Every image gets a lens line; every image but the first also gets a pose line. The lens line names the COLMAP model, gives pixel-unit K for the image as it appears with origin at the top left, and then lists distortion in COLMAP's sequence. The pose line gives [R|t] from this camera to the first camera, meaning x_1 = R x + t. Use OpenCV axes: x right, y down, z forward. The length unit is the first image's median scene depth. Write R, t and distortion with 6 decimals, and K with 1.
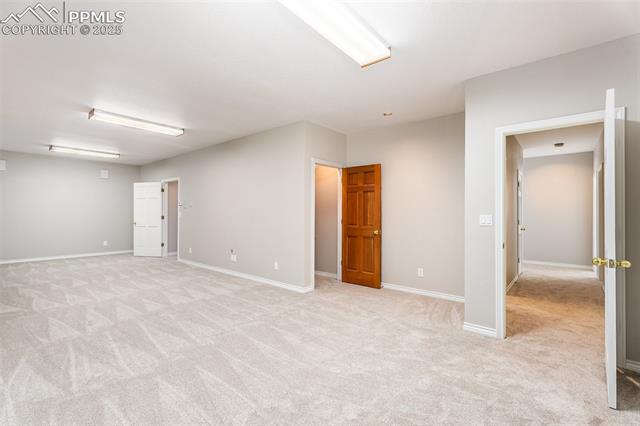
lens RADIAL K [[287.1, 0, 320.4], [0, 287.1, 213.0], [0, 0, 1]] dist [-0.003076, 0.000705]
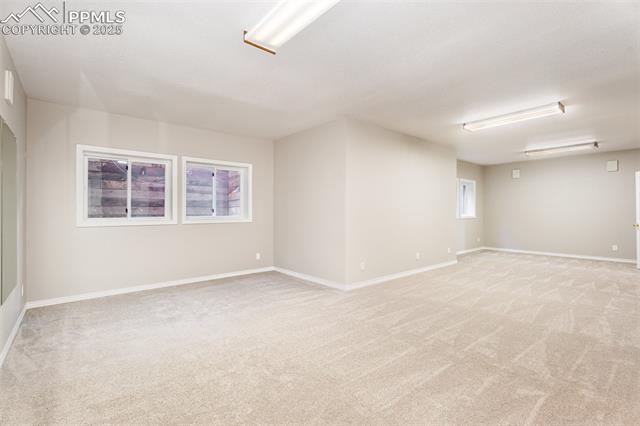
lens RADIAL K [[287.1, 0, 319.3], [0, 287.1, 211.4], [0, 0, 1]] dist [-0.003076, 0.000705]
pose [[-0.160745, -0.001671, -0.986994, 0.266131], [-0.000258, 0.999999, -0.001651, 0.001157], [0.986996, -0.000010, -0.160746, 0.338346]]
